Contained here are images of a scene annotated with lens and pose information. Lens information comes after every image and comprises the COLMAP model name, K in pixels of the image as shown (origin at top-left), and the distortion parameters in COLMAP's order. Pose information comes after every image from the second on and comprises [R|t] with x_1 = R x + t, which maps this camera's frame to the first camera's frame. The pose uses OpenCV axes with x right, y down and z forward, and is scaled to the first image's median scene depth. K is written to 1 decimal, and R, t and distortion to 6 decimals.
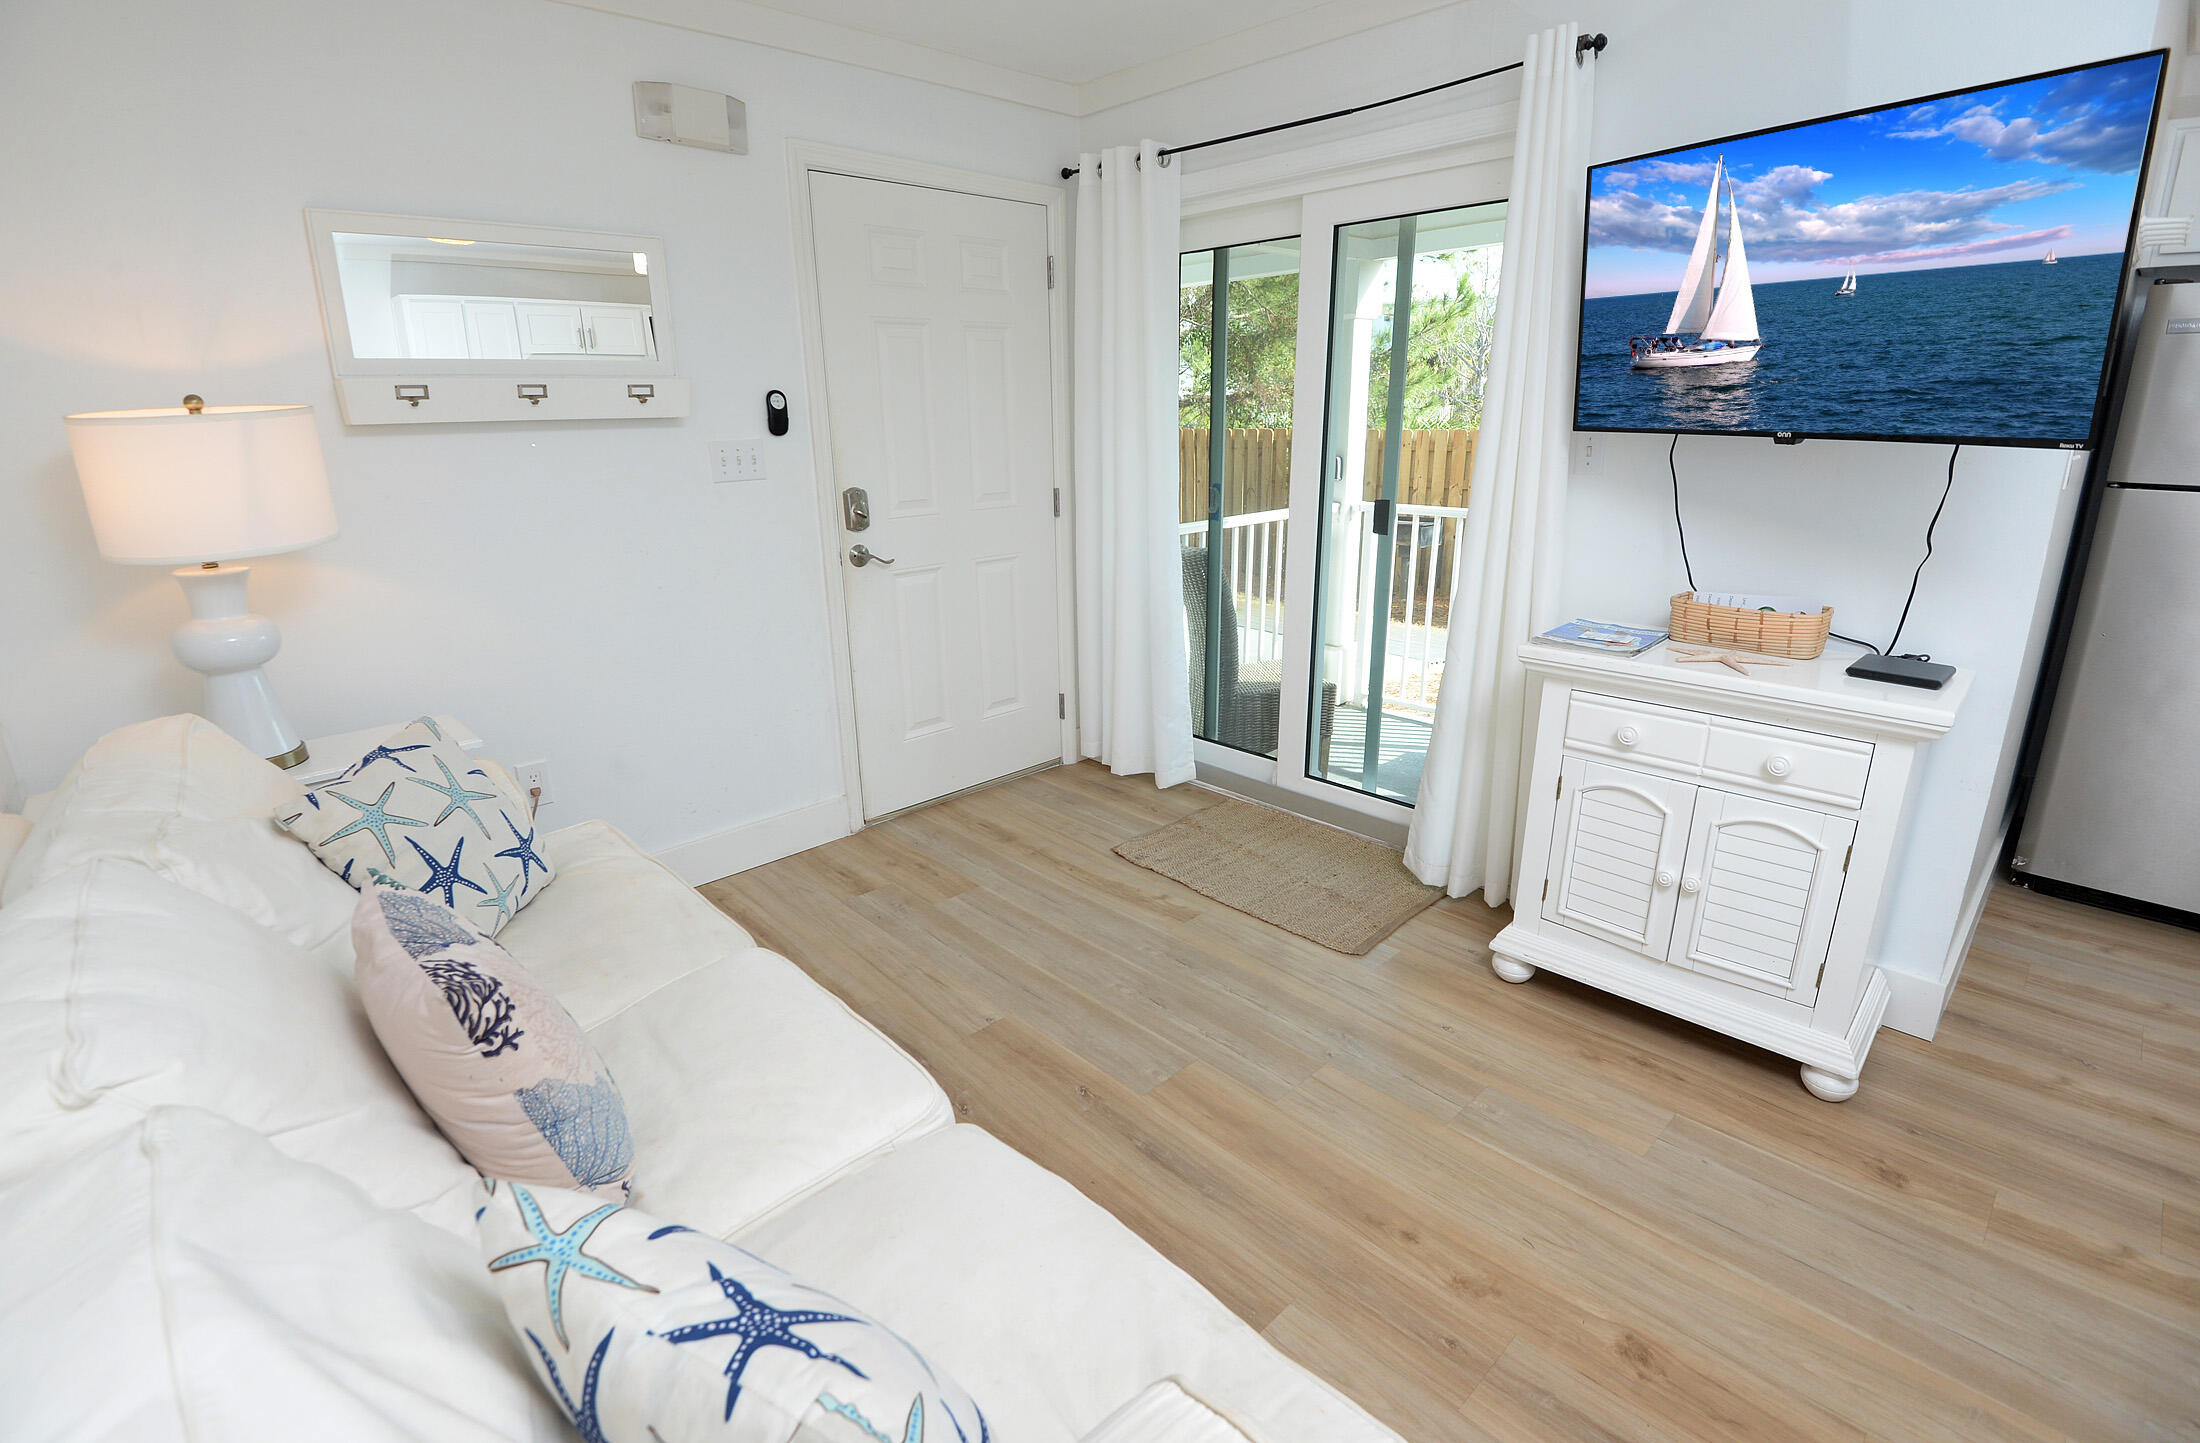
lens RADIAL K [[1037.1, 0, 1113.4], [0, 1037.1, 707.5], [0, 0, 1]] dist [-0.048121, 0.007621]
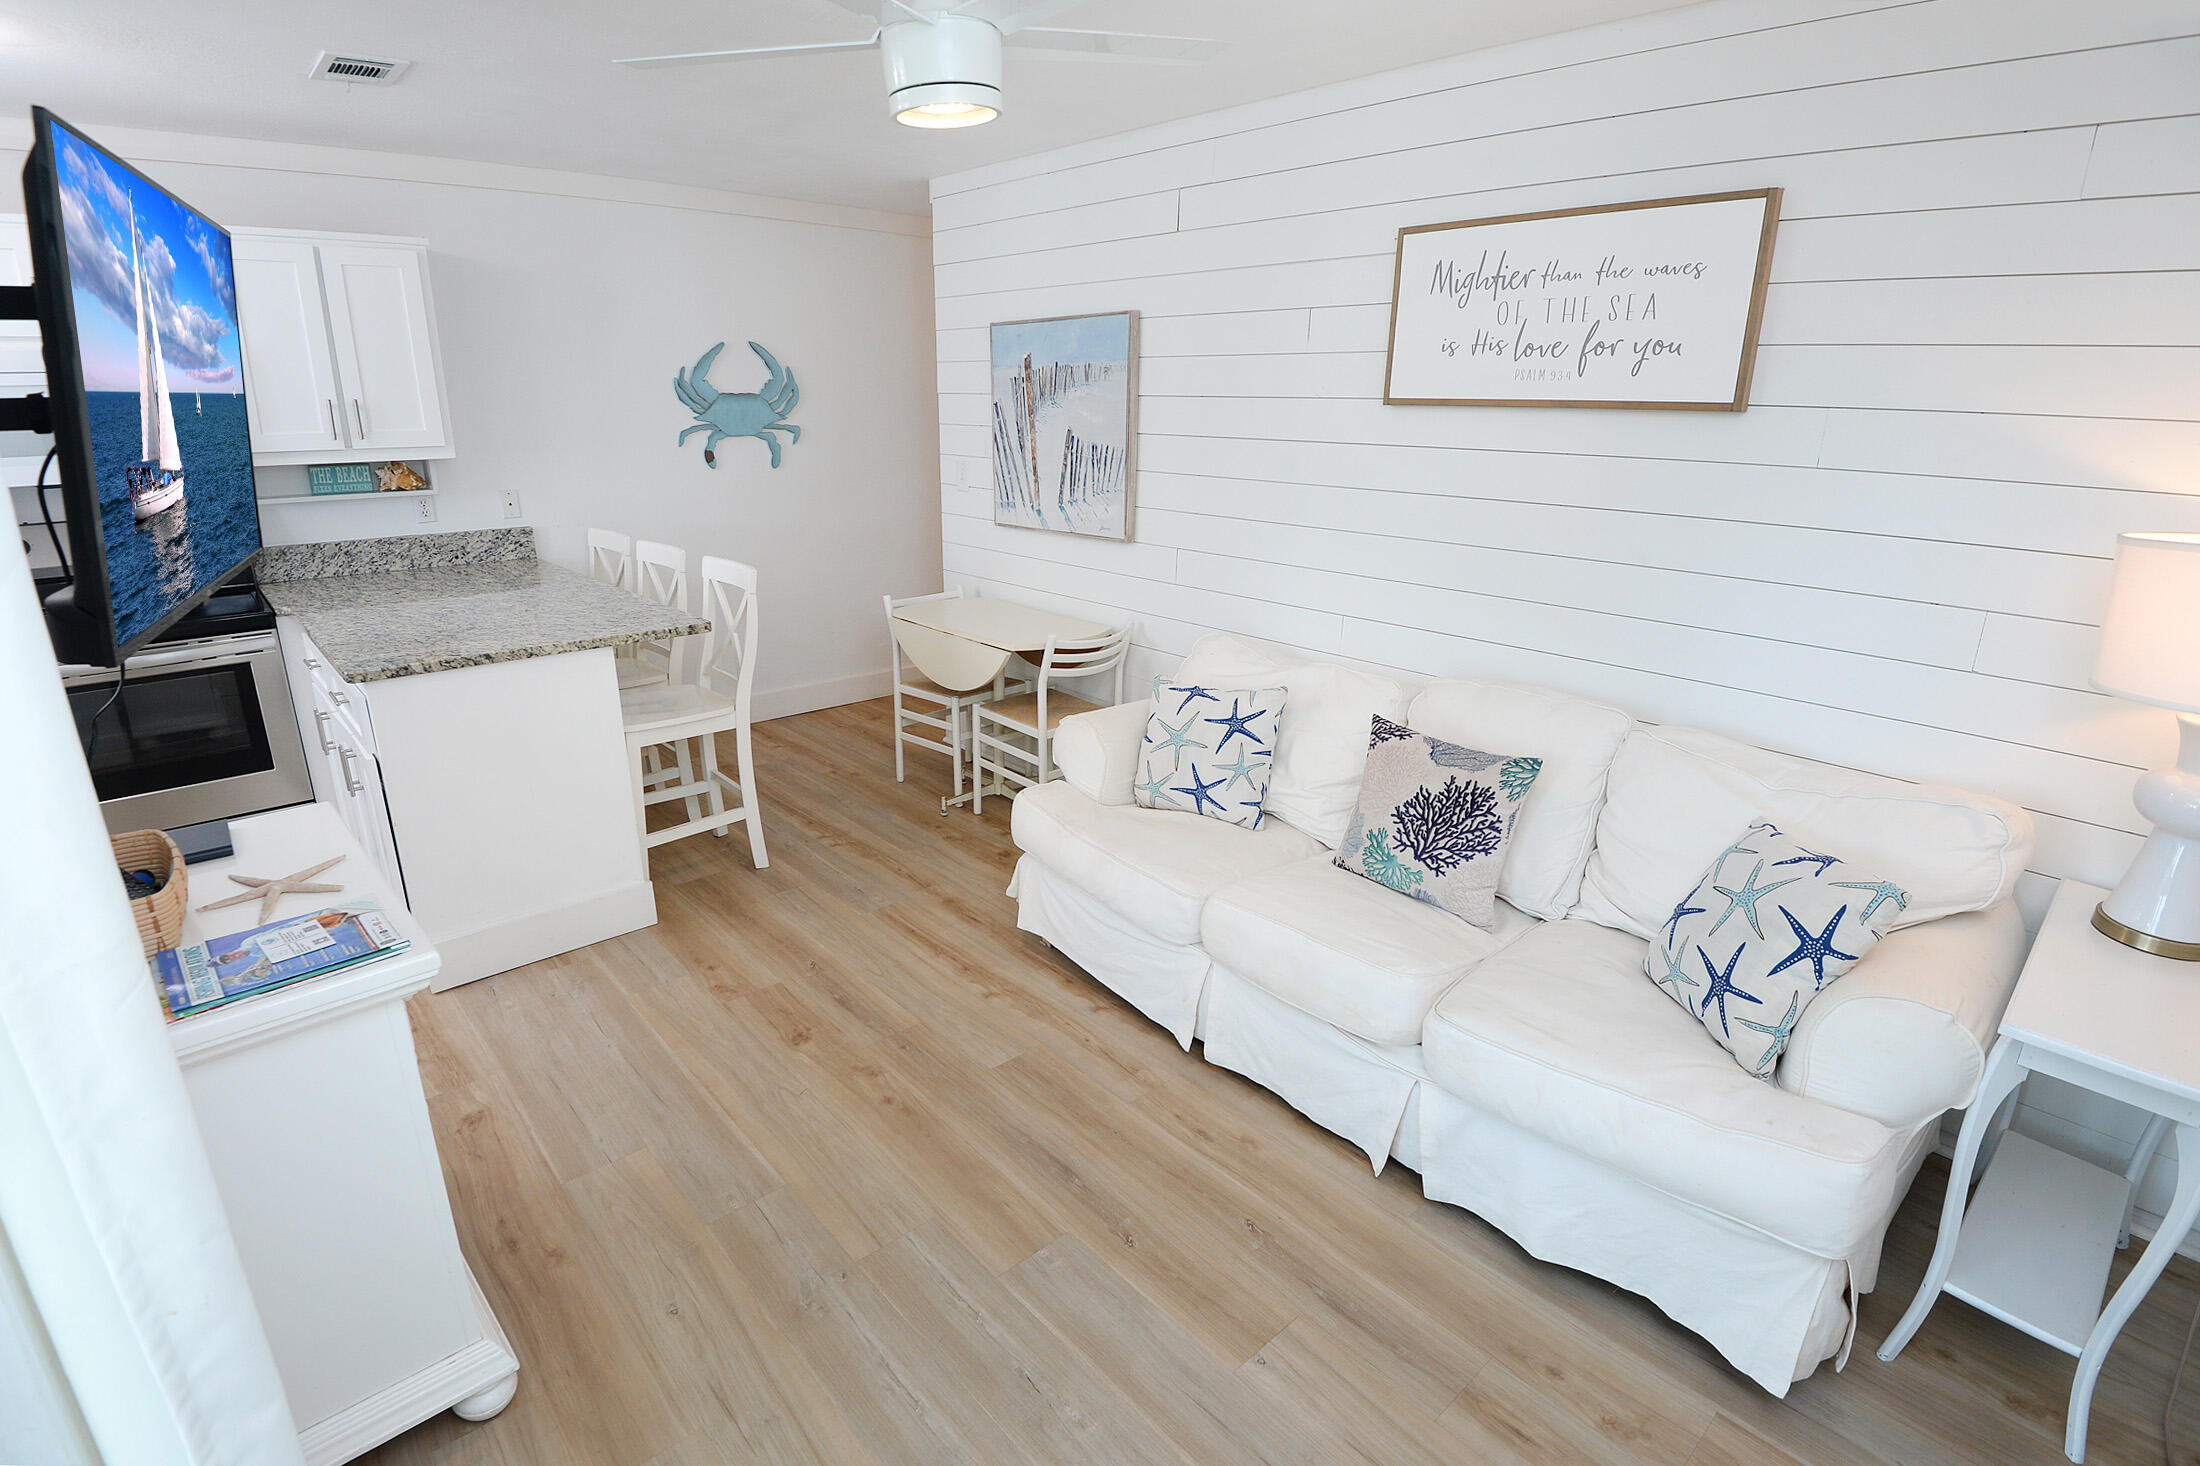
lens RADIAL K [[1062.7, 0, 1101.8], [0, 1062.7, 713.2], [0, 0, 1]] dist [-0.028543, -0.005913]
pose [[-0.999880, -0.008605, 0.012890, -0.012040], [-0.000192, 0.838513, 0.544881, -0.593632], [-0.015497, 0.544813, -0.838414, 1.632444]]
